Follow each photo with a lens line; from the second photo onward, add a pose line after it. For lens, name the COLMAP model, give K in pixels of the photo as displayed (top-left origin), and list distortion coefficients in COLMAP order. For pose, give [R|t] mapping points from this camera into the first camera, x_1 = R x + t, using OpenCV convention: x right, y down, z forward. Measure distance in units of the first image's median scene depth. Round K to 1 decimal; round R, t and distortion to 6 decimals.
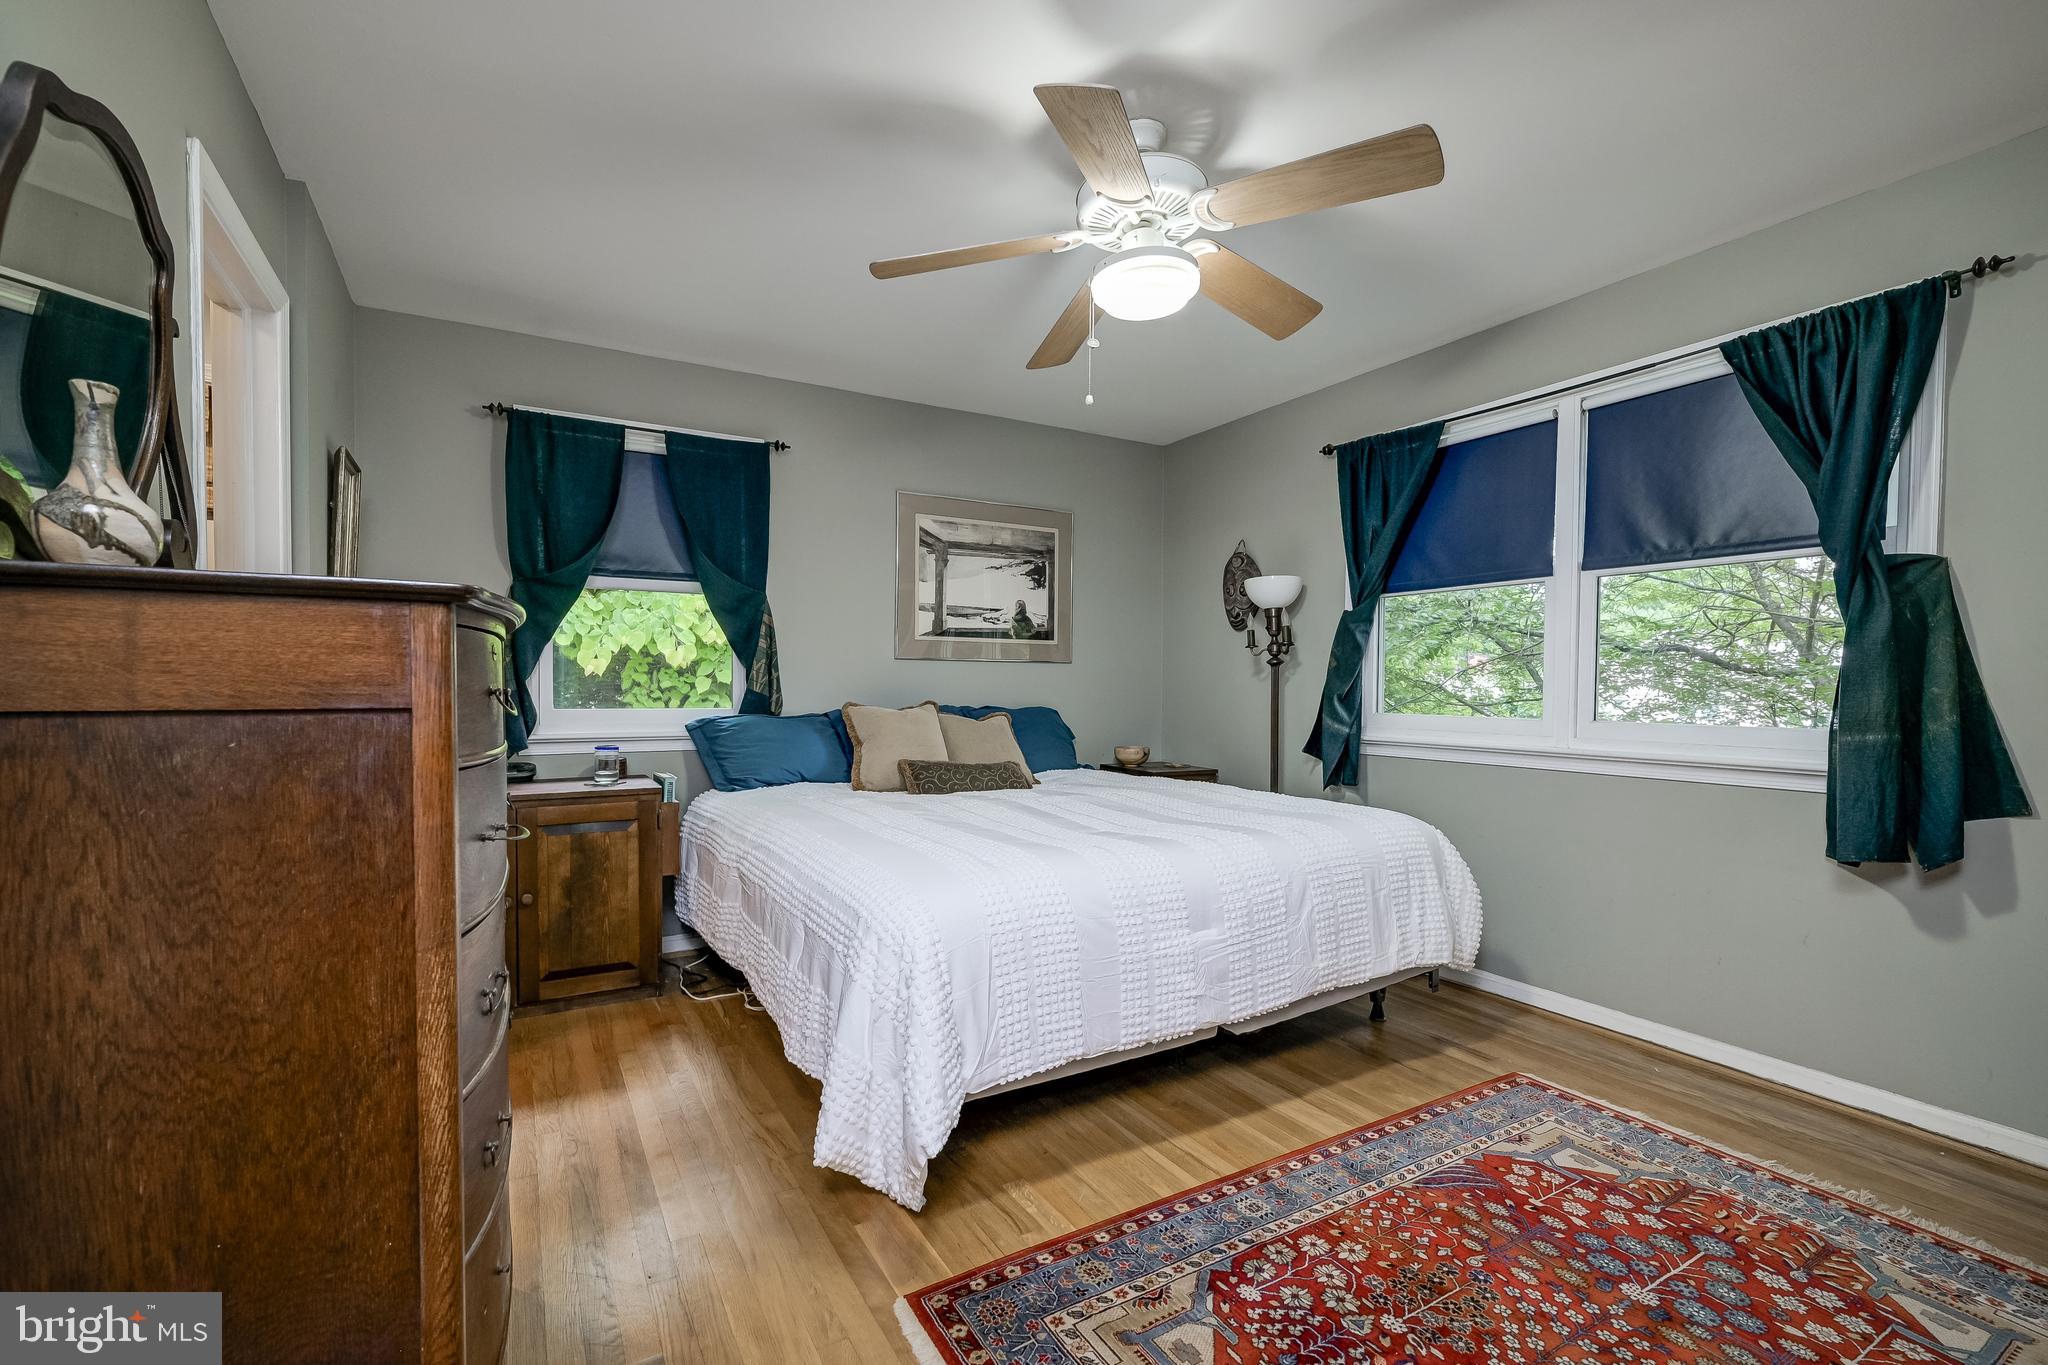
lens RADIAL K [[900.0, 0, 1034.0], [0, 900.0, 716.4], [0, 0, 1]] dist [0.001096, 0.000312]
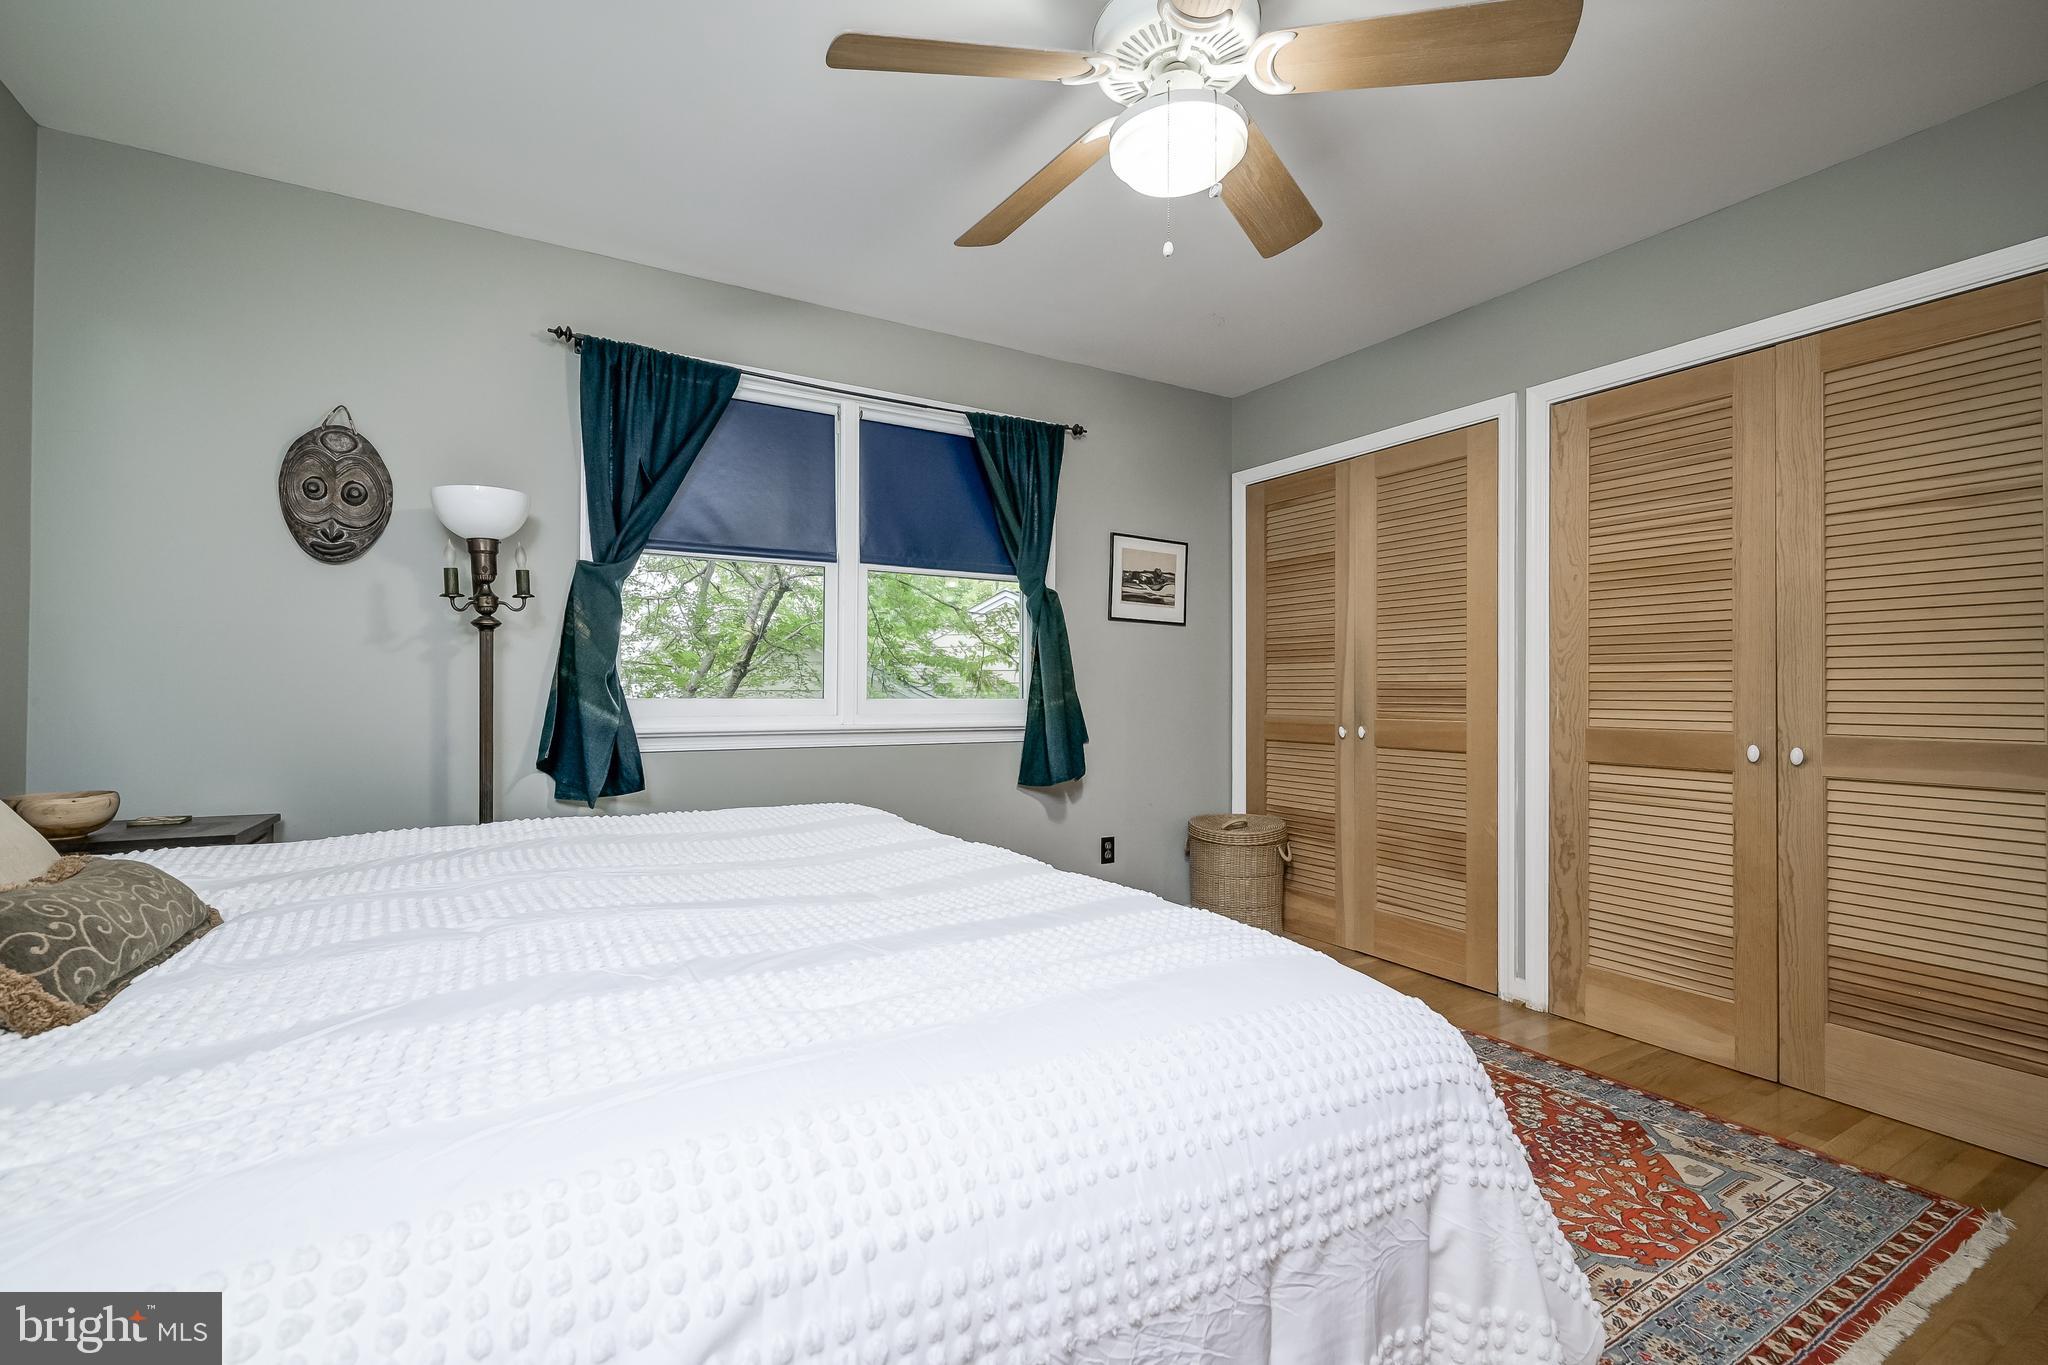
lens RADIAL K [[874.6, 0, 1024.0], [0, 874.6, 682.5], [0, 0, 1]] dist [0.001563, 0.000147]
pose [[-0.002104, 0.007348, 0.999971, -0.411929], [0.035233, 0.999353, -0.007270, -0.000991], [-0.999377, 0.035217, -0.002362, 0.726066]]
